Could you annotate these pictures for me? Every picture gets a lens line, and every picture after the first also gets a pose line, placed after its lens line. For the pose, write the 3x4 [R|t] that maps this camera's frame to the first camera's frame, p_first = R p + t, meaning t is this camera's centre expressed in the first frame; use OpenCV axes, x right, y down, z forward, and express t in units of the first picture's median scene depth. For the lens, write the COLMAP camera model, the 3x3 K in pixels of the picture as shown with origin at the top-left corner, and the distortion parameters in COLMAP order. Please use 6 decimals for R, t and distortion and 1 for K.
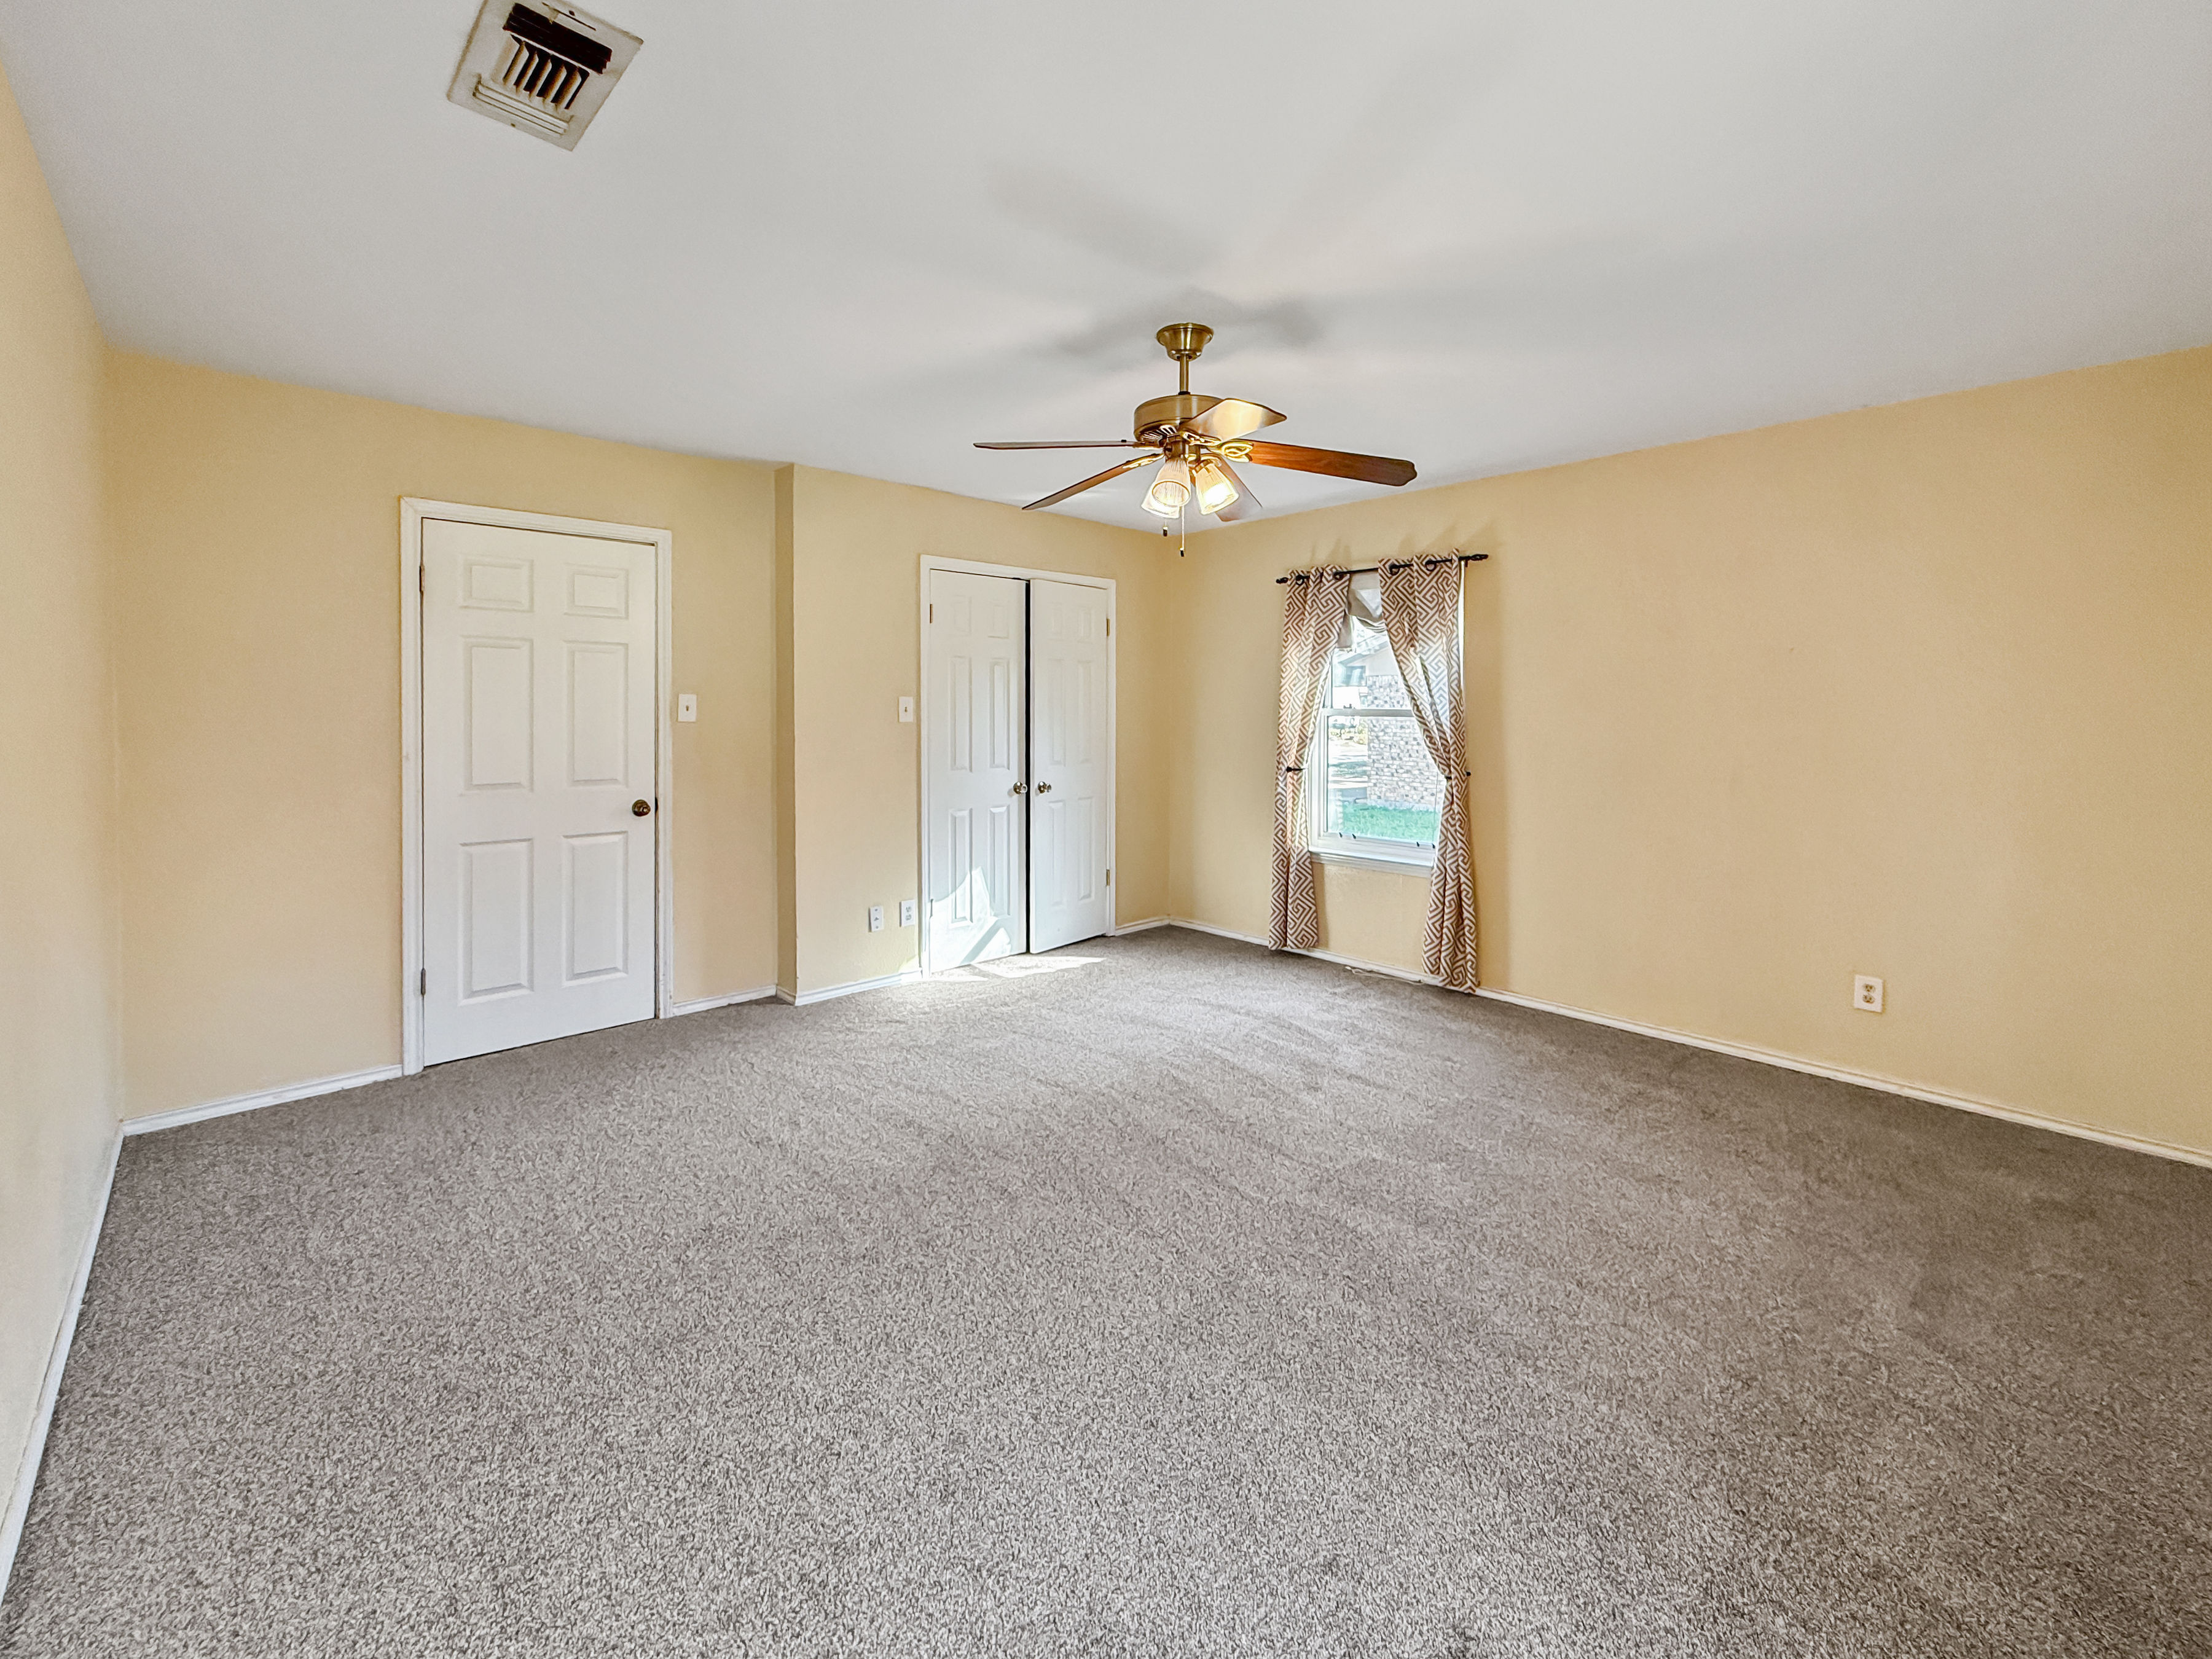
lens RADIAL K [[904.2, 0, 1104.4], [0, 904.2, 722.7], [0, 0, 1]] dist [-0.001157, -0.000084]
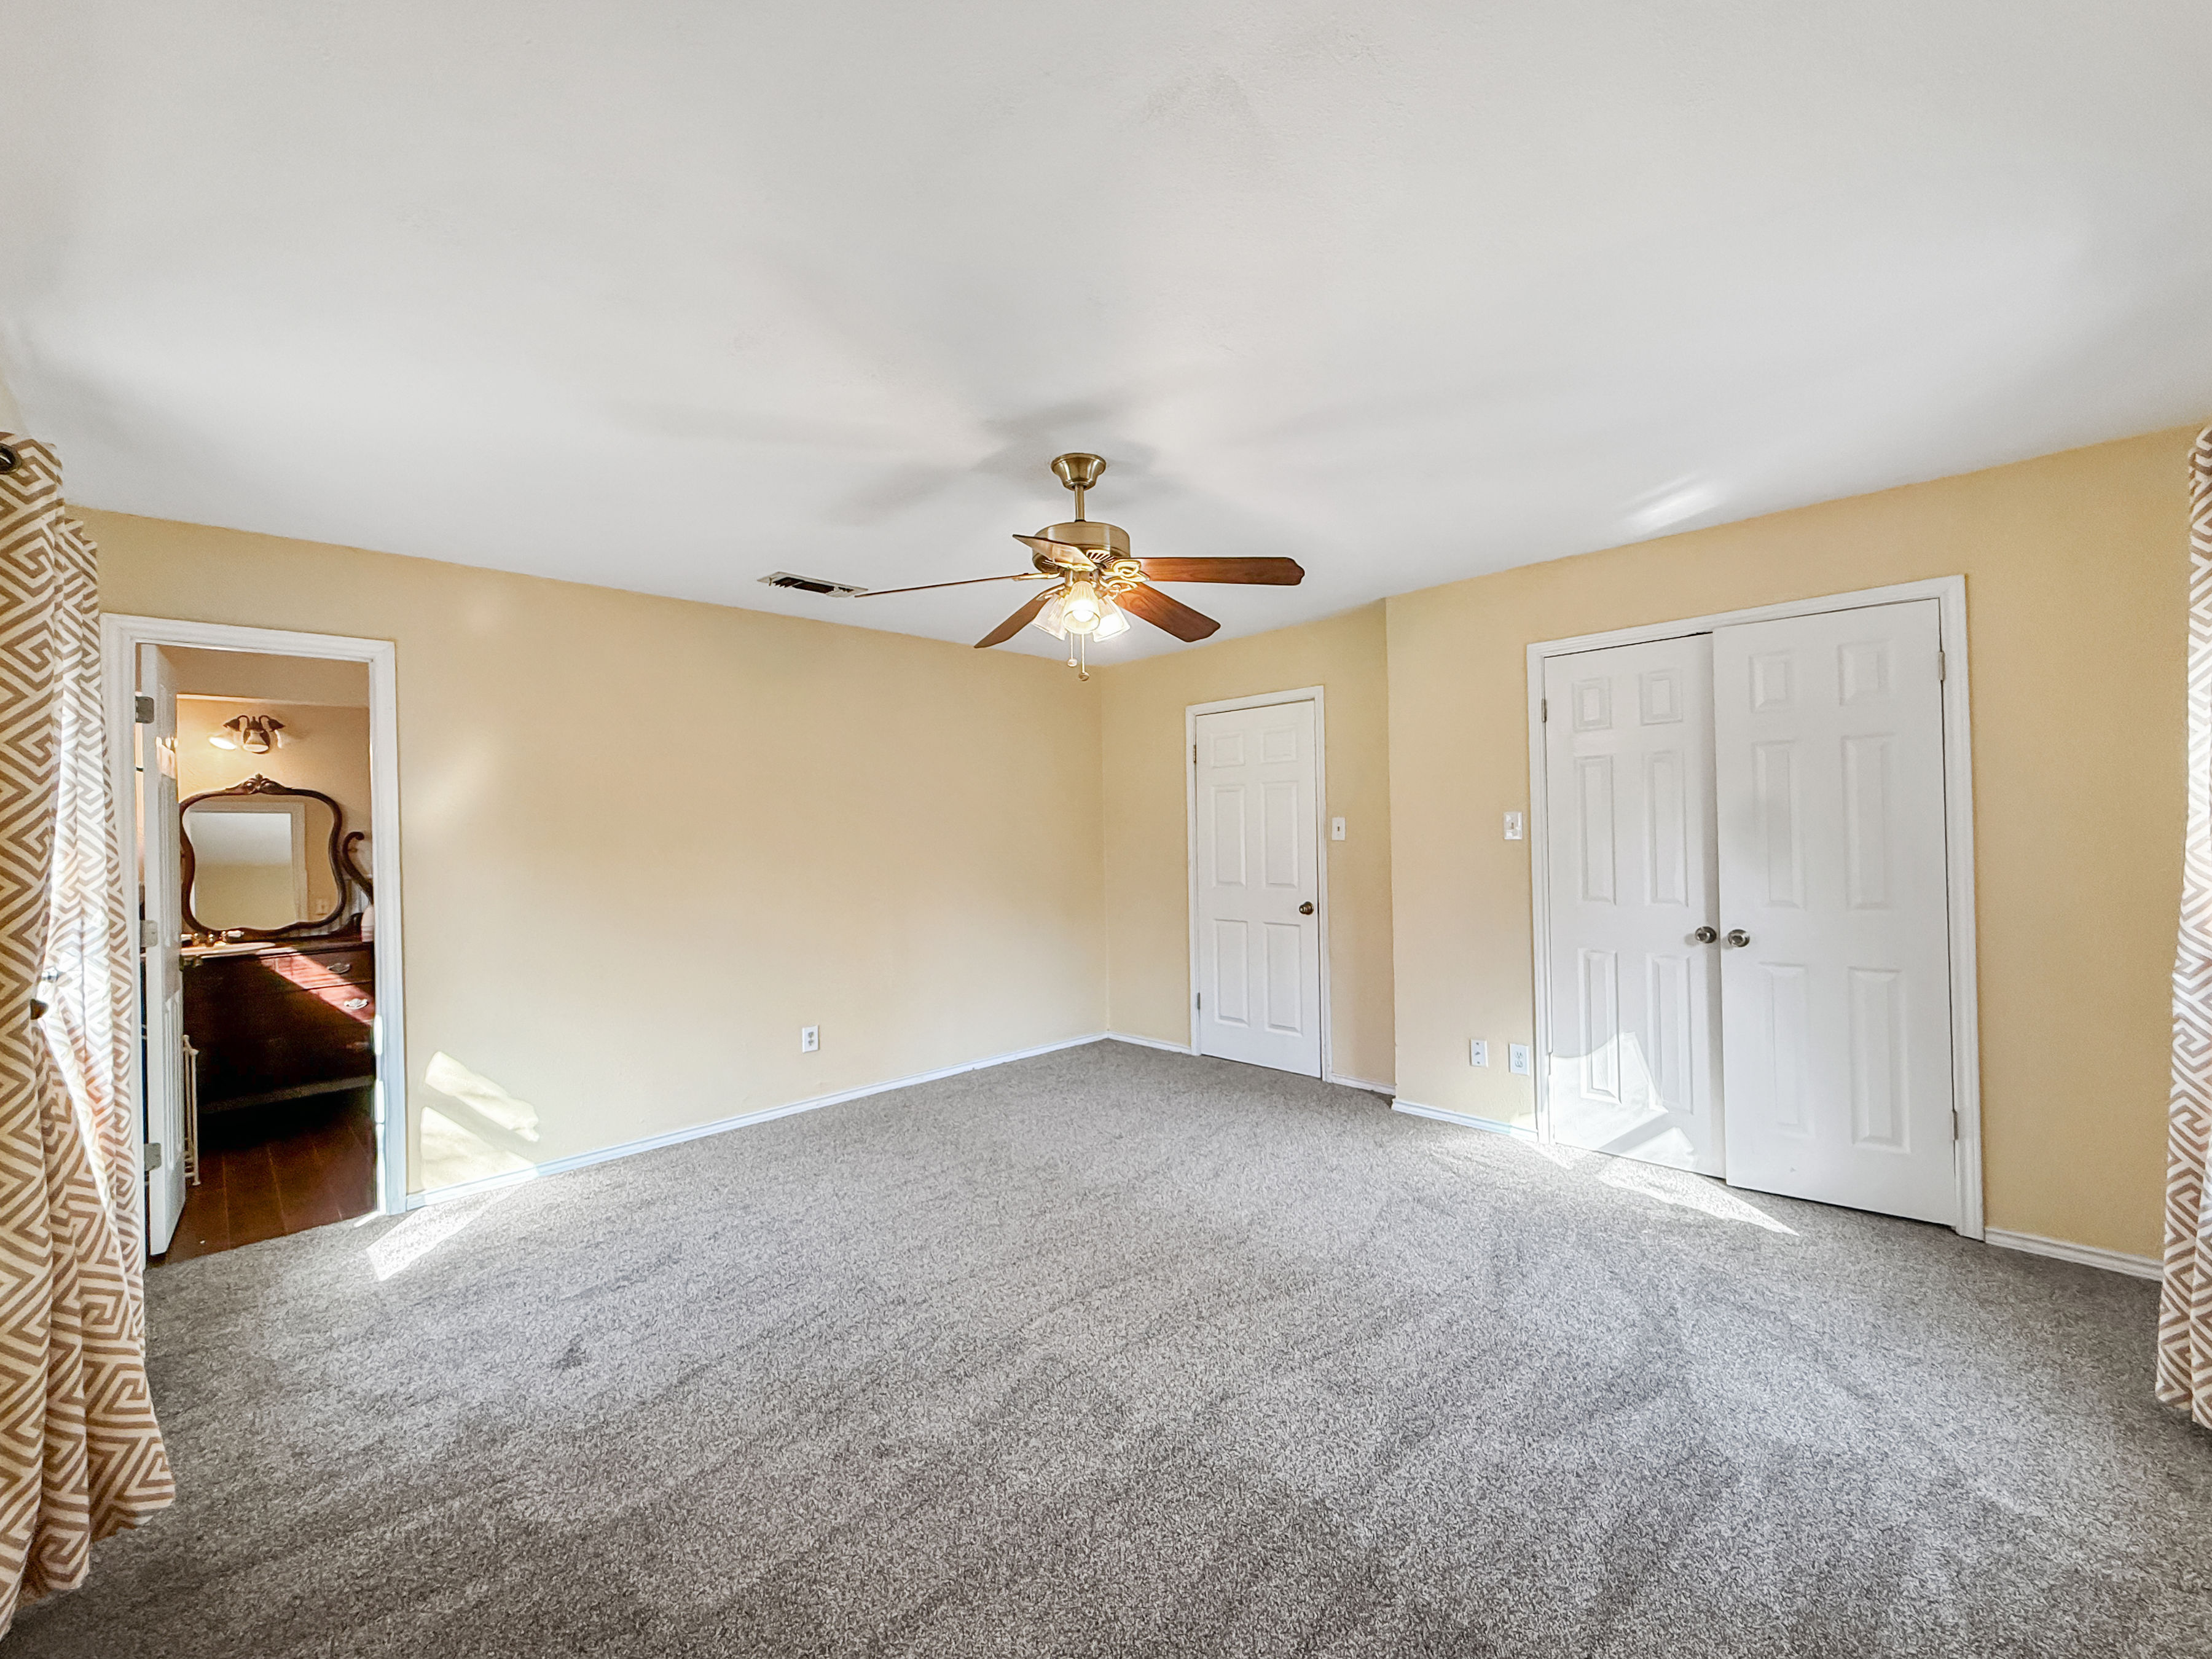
lens RADIAL K [[898.8, 0, 1106.0], [0, 898.8, 829.5], [0, 0, 1]] dist [-0.000762, -0.000025]
pose [[0.044968, -0.012372, -0.998912, 0.693769], [0.003012, 0.999920, -0.012249, -0.001513], [0.998984, -0.002458, 0.045002, 0.617456]]
